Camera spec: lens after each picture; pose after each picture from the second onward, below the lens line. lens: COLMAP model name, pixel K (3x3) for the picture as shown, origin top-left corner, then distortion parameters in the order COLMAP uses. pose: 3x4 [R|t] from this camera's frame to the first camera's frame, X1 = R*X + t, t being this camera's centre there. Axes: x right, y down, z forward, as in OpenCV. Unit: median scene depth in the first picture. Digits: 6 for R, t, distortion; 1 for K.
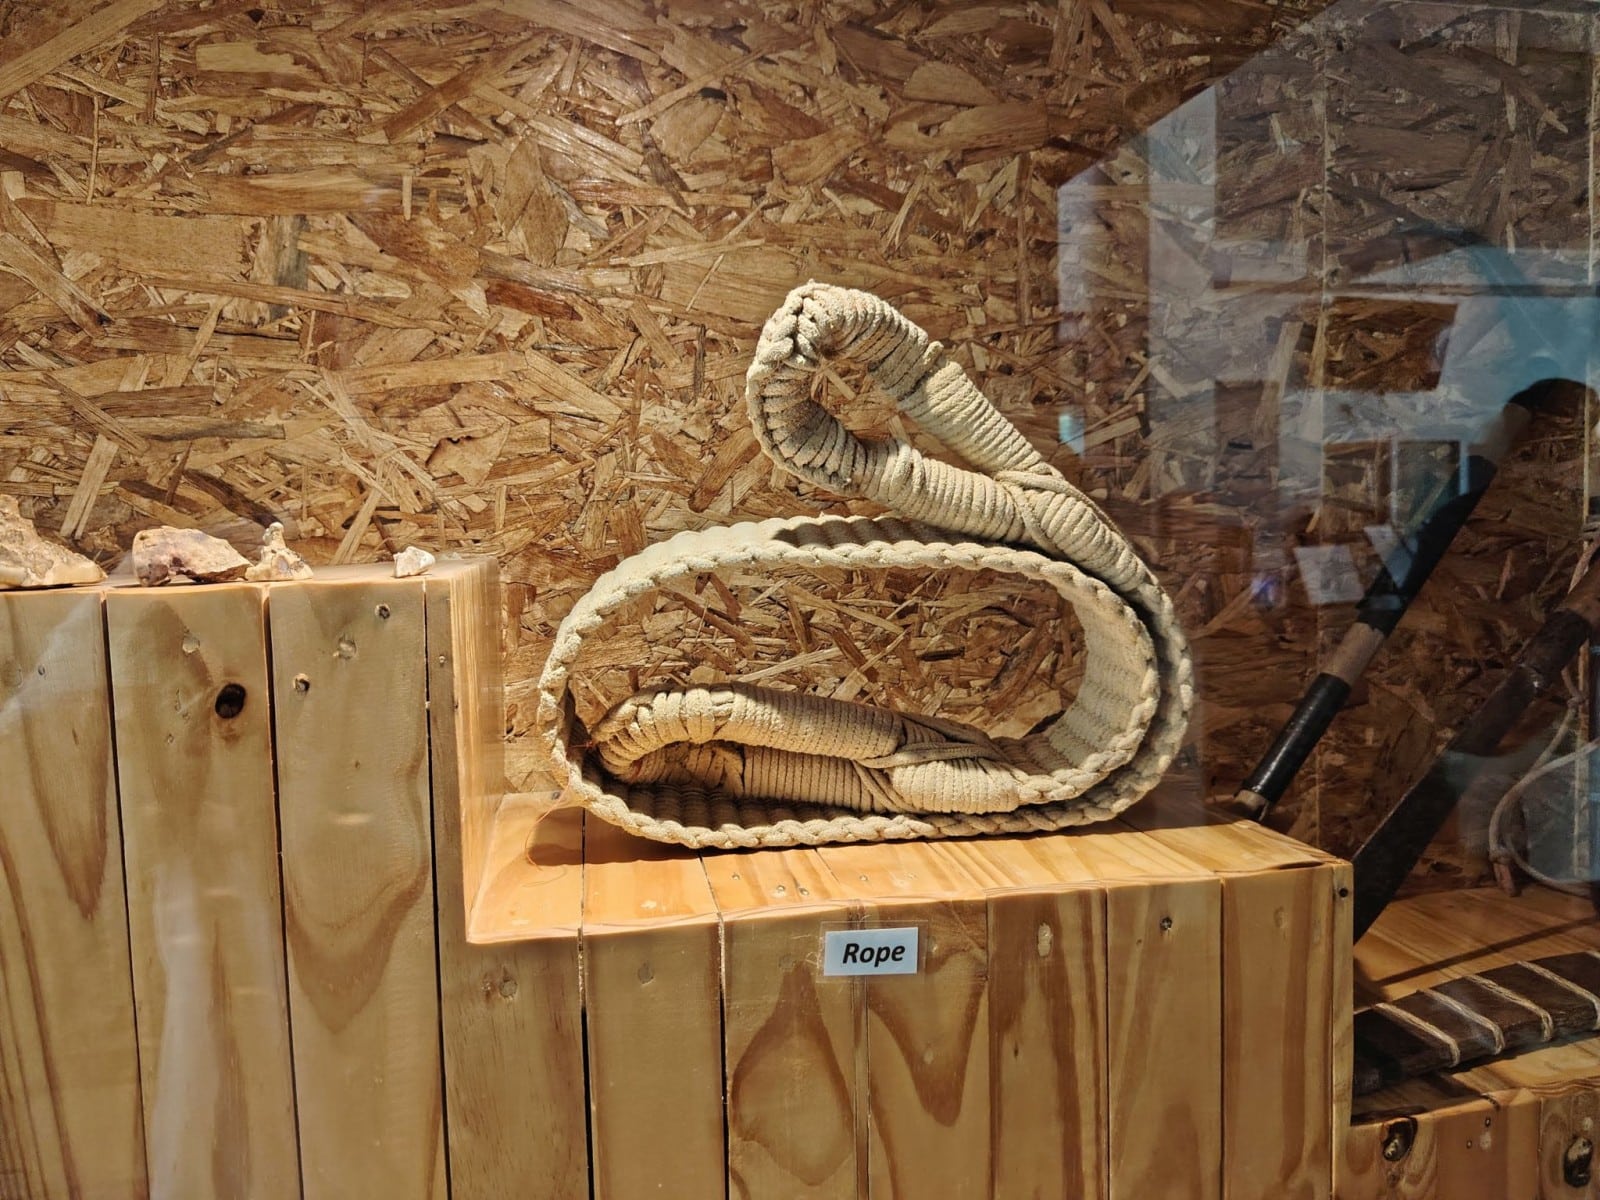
lens RADIAL K [[1120.1, 0, 800.0], [0, 1120.1, 600.0], [0, 0, 1]] dist [0.040075, -0.051701]
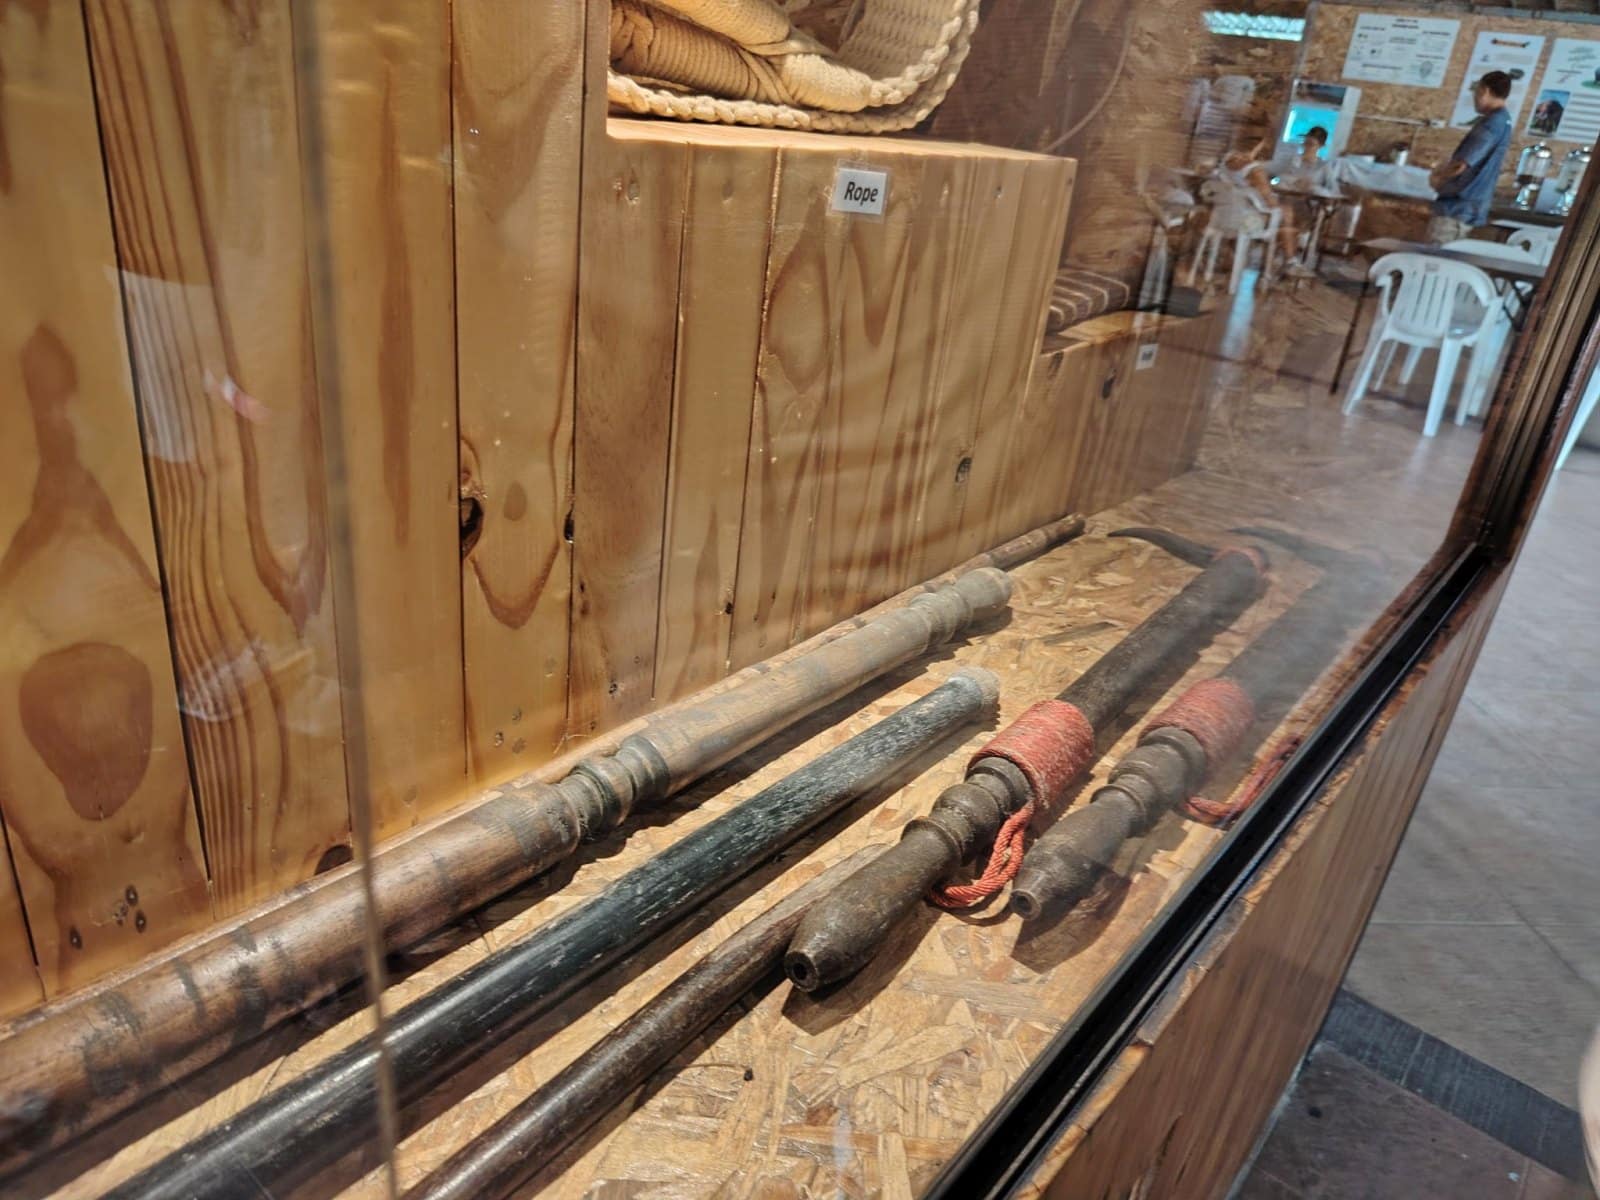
lens RADIAL K [[1120.1, 0, 800.0], [0, 1120.1, 600.0], [0, 0, 1]] dist [0.040075, -0.051701]
pose [[0.766220, -0.168447, 0.620107, -0.668753], [-0.081364, 0.931829, 0.353659, 0.255309], [-0.637406, -0.321435, 0.700281, 0.067382]]
